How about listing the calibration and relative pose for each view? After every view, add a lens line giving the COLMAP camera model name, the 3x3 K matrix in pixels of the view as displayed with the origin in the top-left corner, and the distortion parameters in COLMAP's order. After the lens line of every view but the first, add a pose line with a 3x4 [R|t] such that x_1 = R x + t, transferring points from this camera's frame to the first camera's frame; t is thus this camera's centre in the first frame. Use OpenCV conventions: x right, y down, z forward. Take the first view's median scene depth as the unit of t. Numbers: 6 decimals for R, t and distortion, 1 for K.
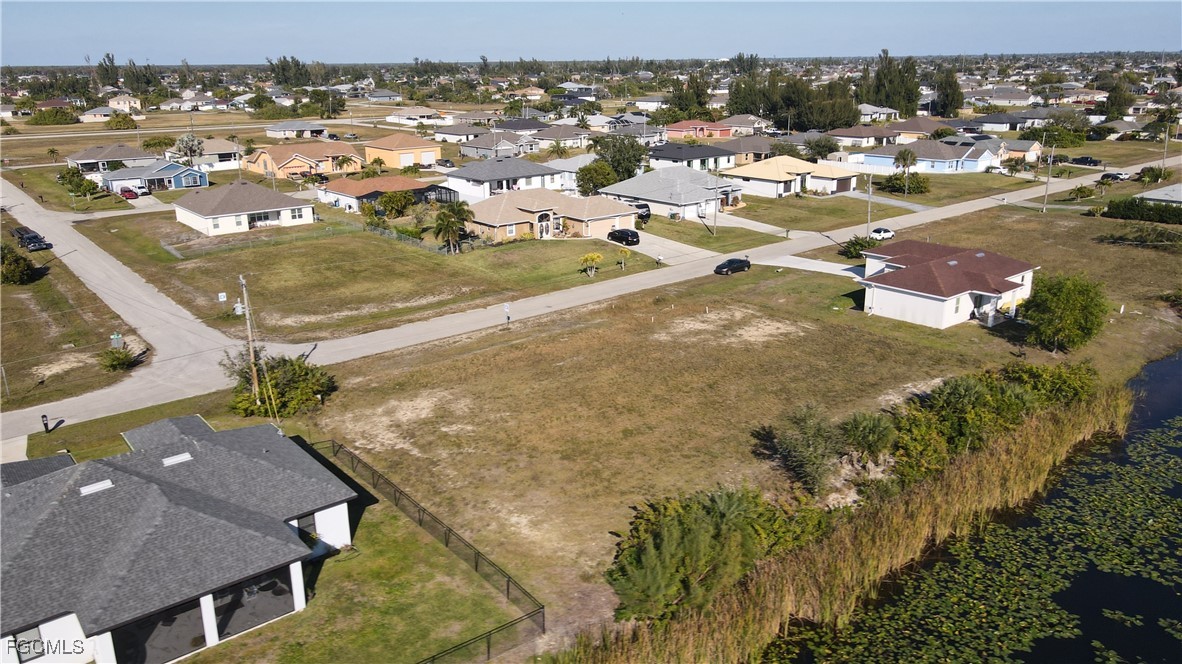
lens RADIAL K [[867.3, 0, 591.0], [0, 867.3, 332.0], [0, 0, 1]] dist [-0.007131, 0.046569]
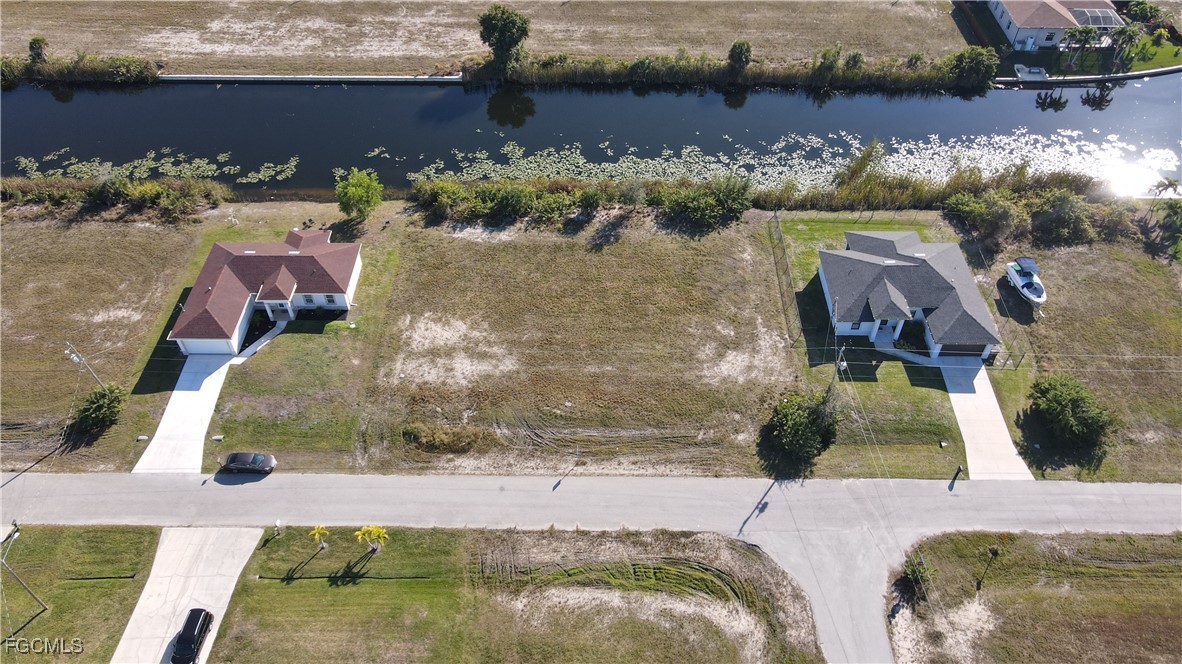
lens RADIAL K [[867.3, 0, 591.0], [0, 867.3, 332.0], [0, 0, 1]] dist [-0.007131, 0.046569]
pose [[-0.762808, -0.457115, 0.457350, -0.540281], [0.204481, 0.500468, 0.841261, -1.010153], [-0.613442, 0.735240, -0.288289, 1.223766]]
